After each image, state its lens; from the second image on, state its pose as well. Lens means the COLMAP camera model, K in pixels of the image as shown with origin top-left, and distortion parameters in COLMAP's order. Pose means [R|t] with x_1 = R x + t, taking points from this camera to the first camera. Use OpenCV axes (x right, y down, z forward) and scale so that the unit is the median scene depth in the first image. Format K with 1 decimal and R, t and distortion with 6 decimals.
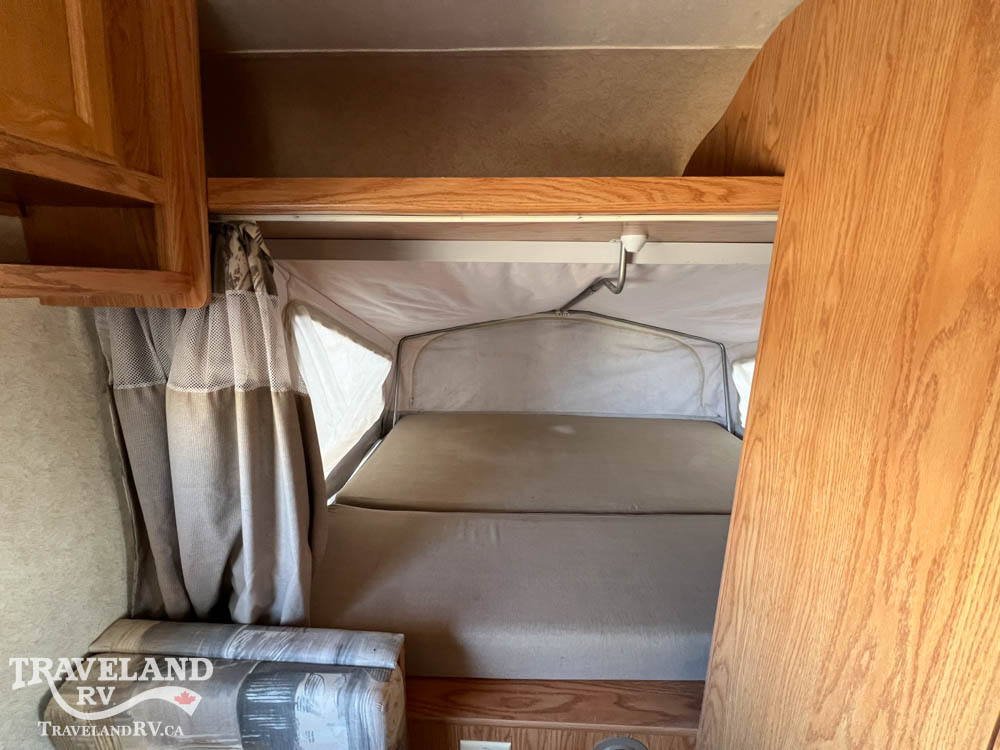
lens RADIAL K [[400.5, 0, 497.4], [0, 400.5, 372.9], [0, 0, 1]] dist [-0.000777, 0.000349]
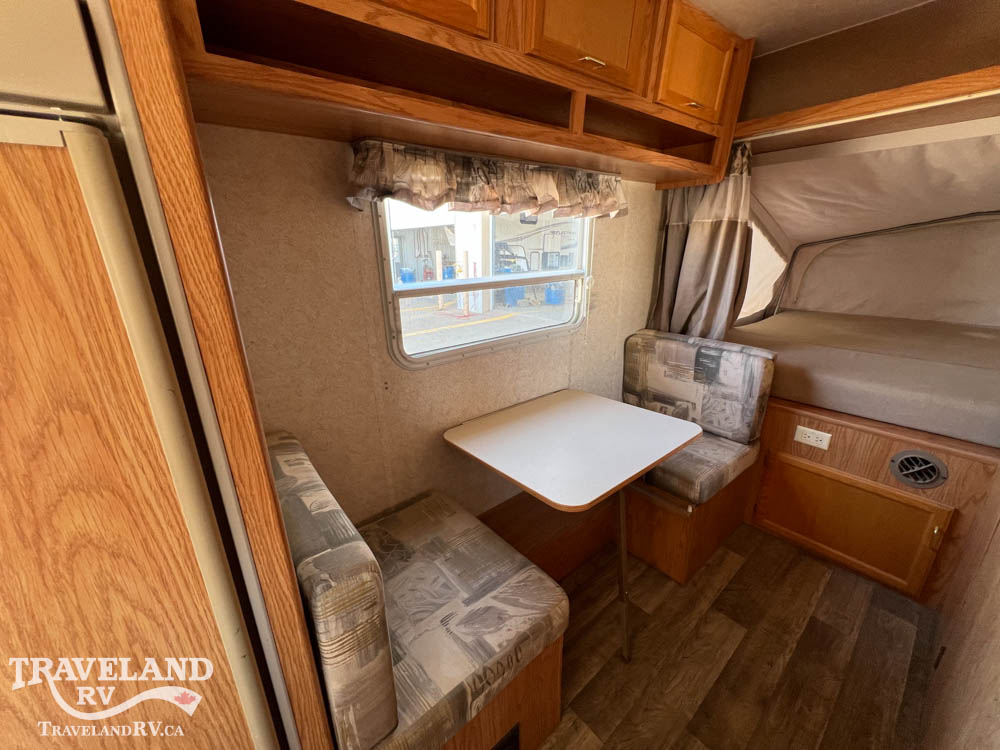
lens RADIAL K [[400.5, 0, 497.4], [0, 400.5, 372.9], [0, 0, 1]] dist [-0.000777, 0.000349]
pose [[0.664217, 0.208384, -0.717908, 0.263474], [-0.134503, 0.978003, 0.159436, 0.585485], [0.735340, -0.009339, 0.677634, -1.260660]]
